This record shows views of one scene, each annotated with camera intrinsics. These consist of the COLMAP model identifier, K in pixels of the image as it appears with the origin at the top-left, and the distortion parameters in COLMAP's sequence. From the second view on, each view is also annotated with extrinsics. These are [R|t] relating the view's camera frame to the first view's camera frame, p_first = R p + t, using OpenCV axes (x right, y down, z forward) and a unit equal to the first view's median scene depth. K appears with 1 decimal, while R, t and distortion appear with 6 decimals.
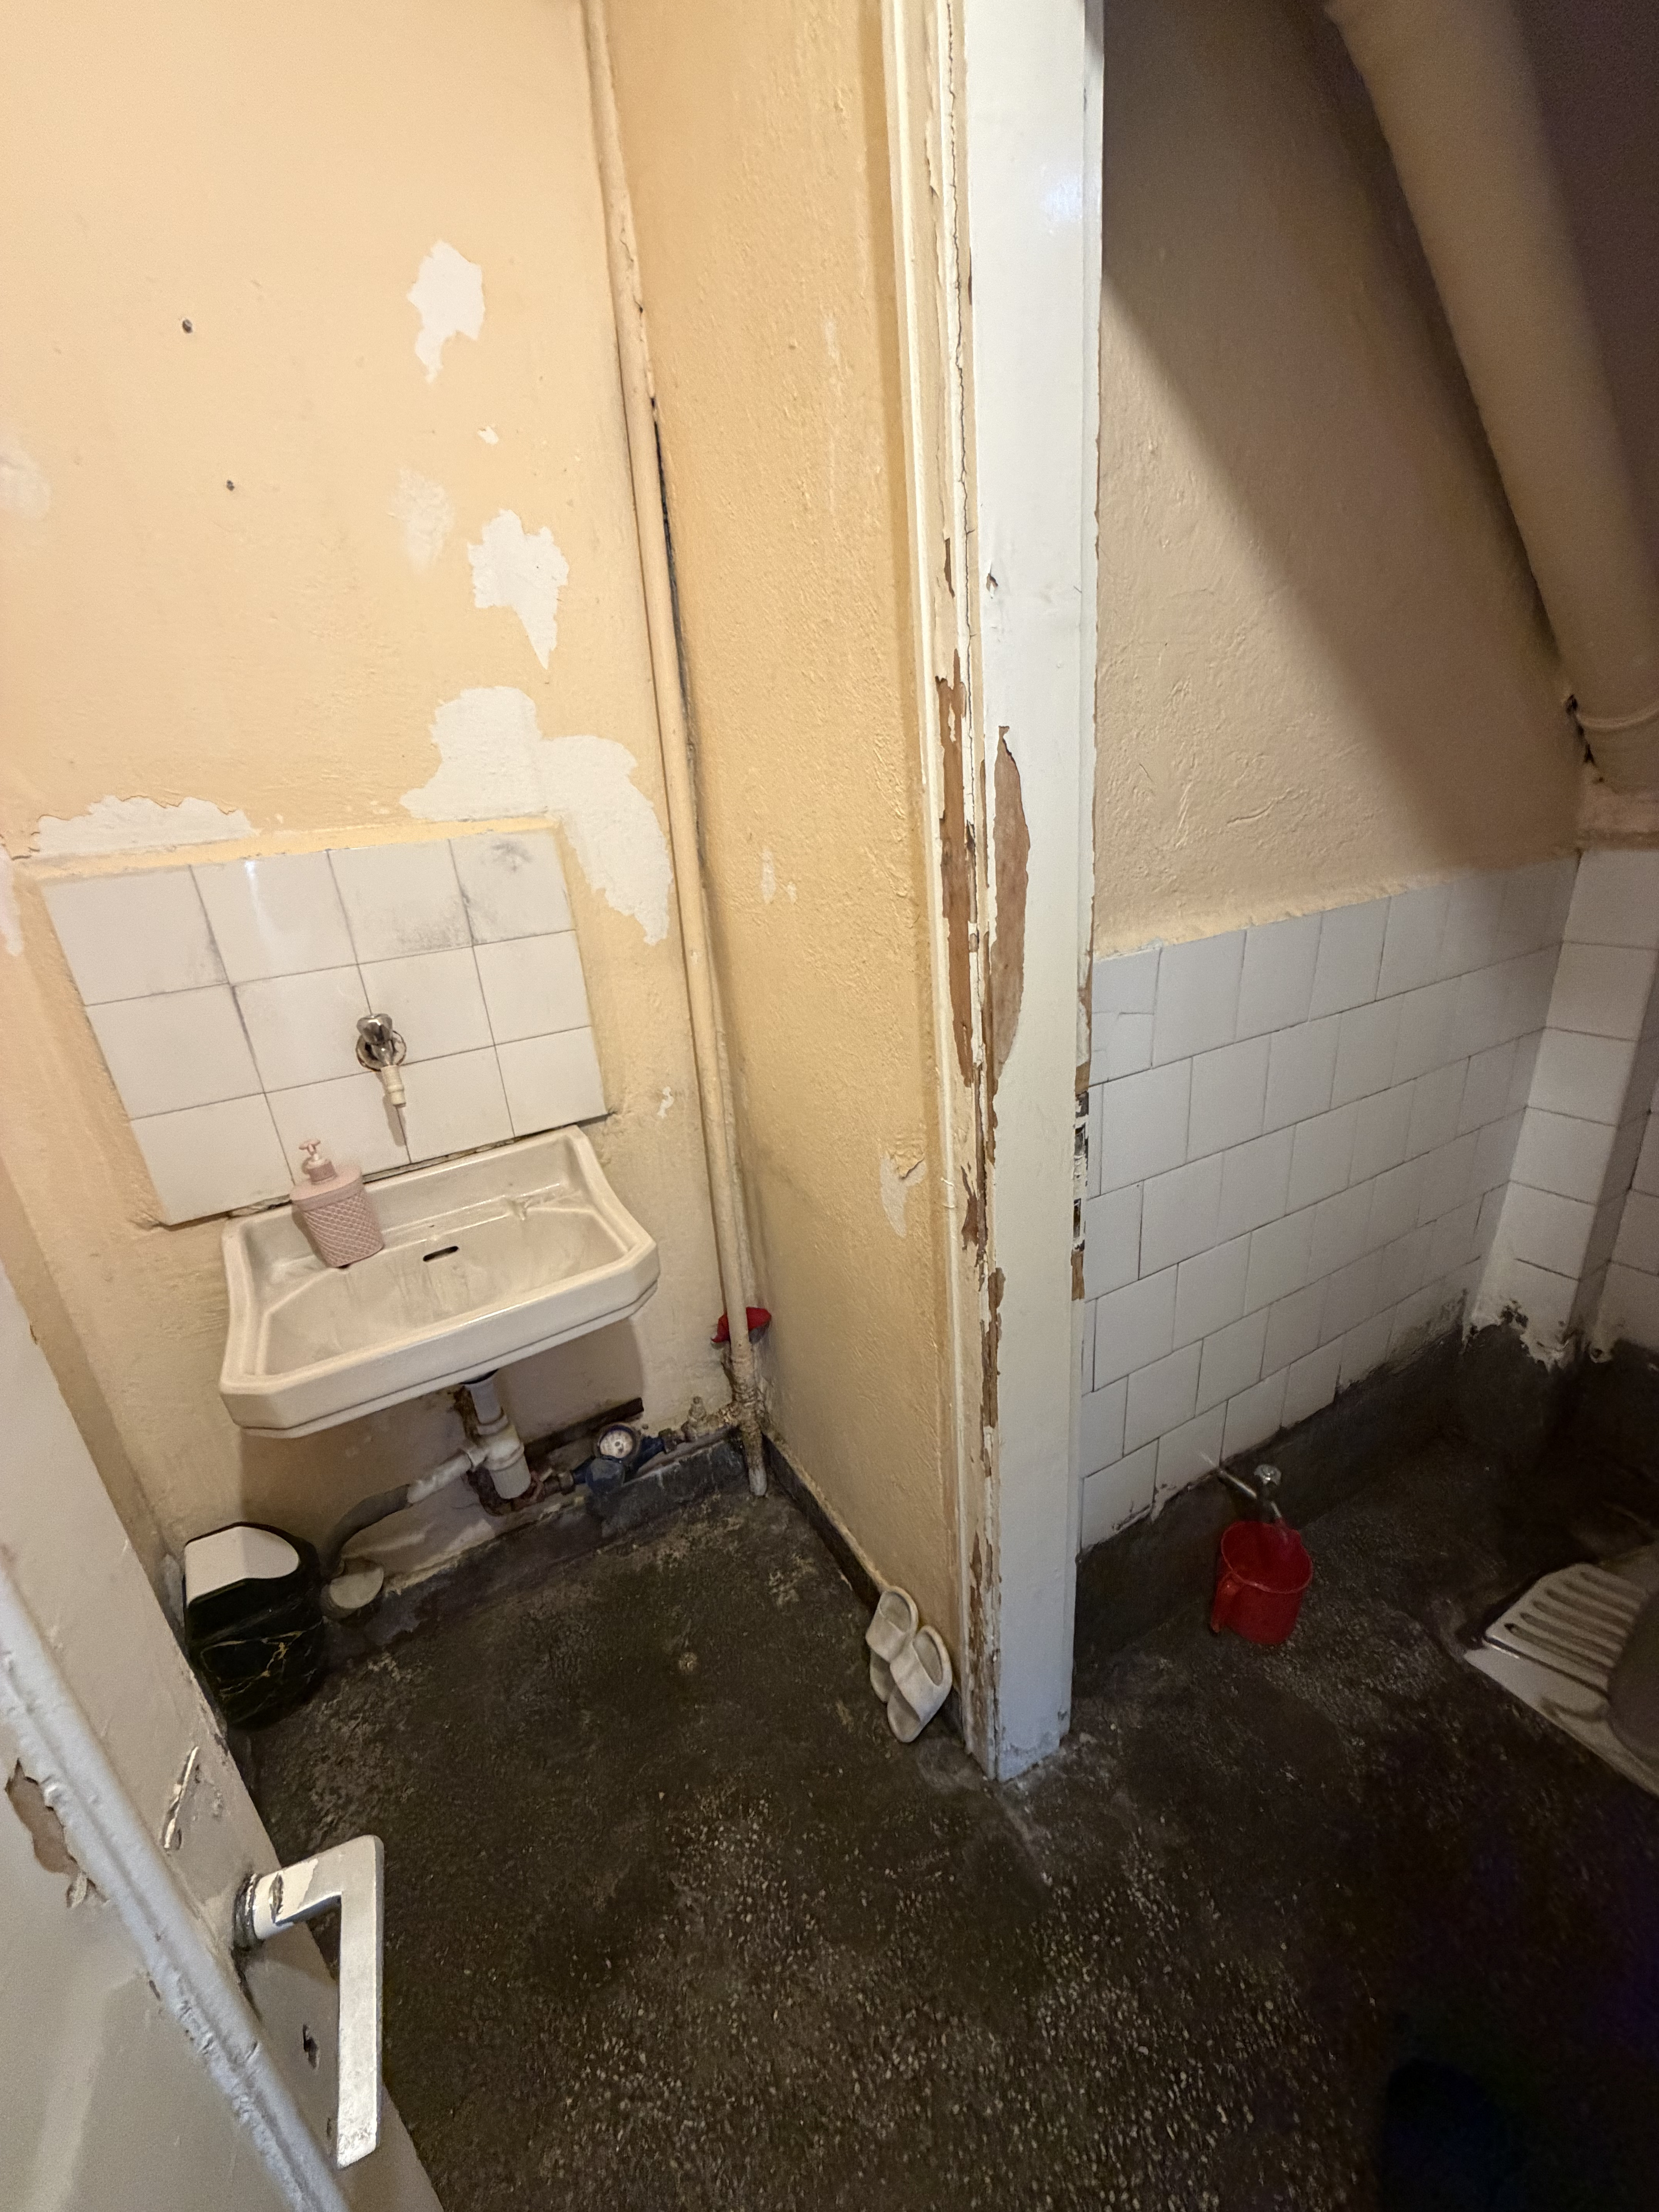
lens RADIAL K [[879.7, 0, 831.5], [0, 879.7, 1103.1], [0, 0, 1]] dist [-0.000425, 0.000077]
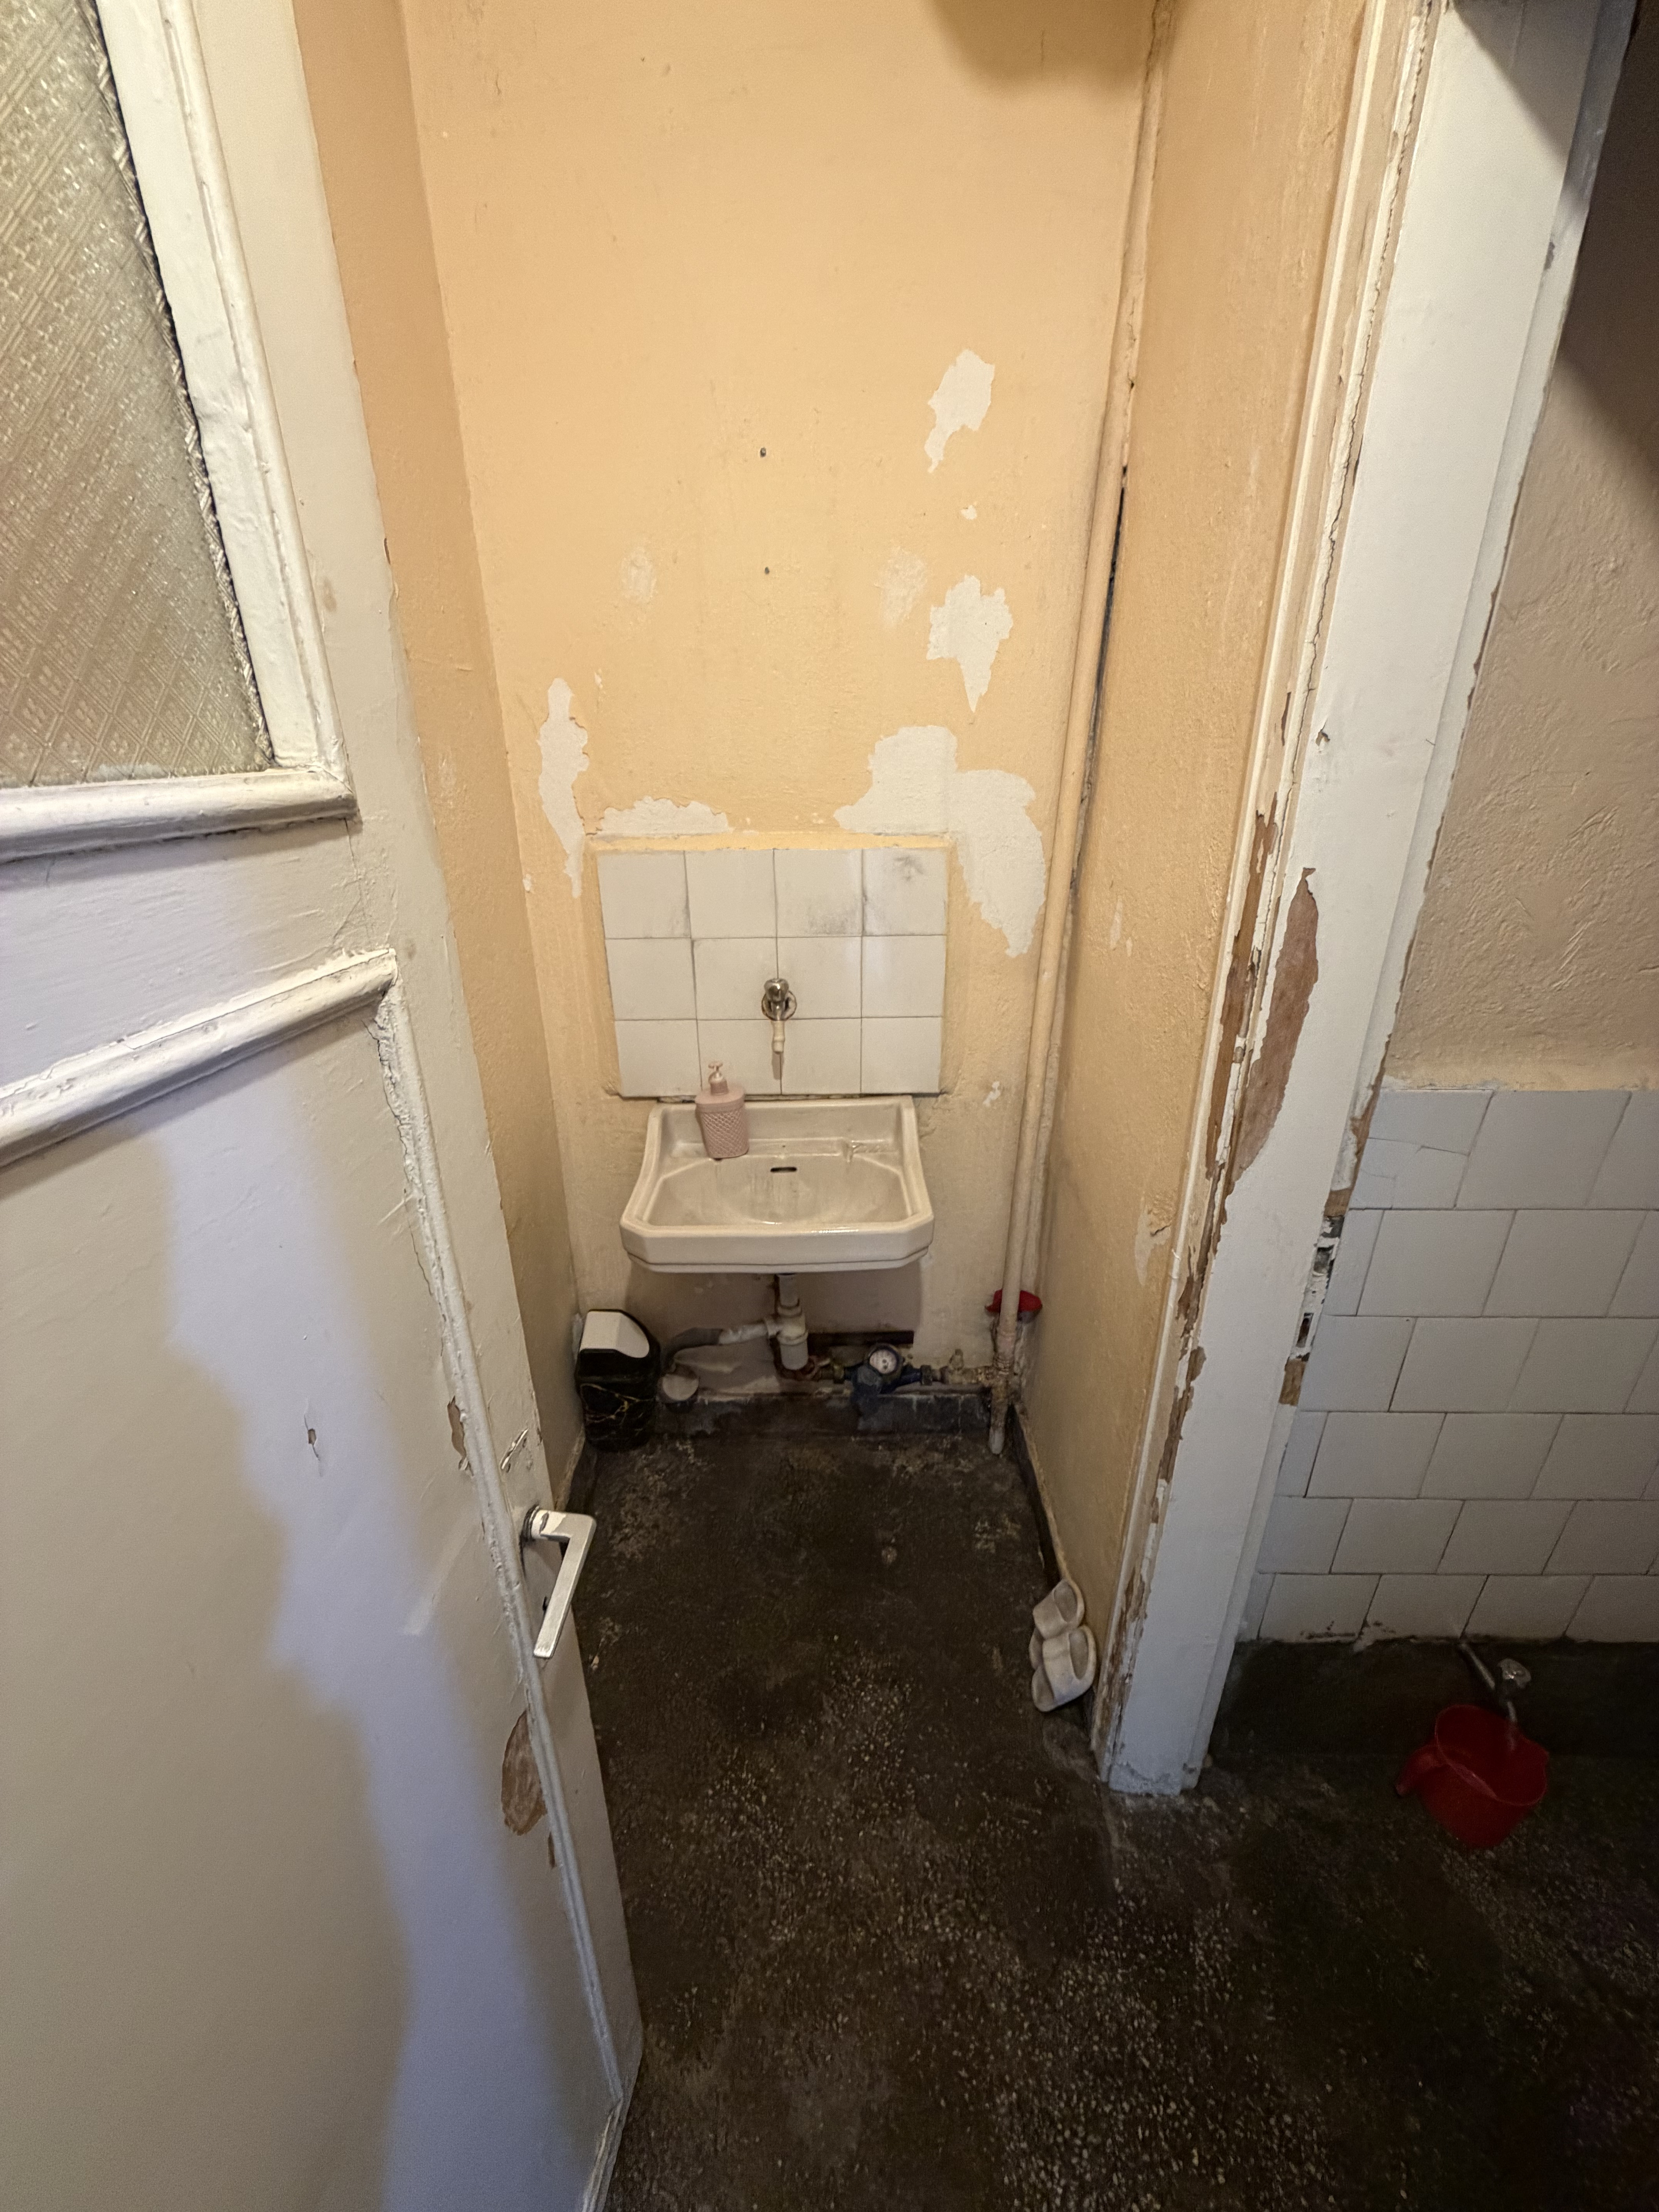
lens RADIAL K [[879.7, 0, 831.5], [0, 879.7, 1103.1], [0, 0, 1]] dist [-0.000425, 0.000077]
pose [[0.867900, 0.260195, -0.423140, 0.140831], [-0.230812, 0.965533, 0.120303, -0.098942], [0.439858, -0.006745, 0.898042, -0.123875]]
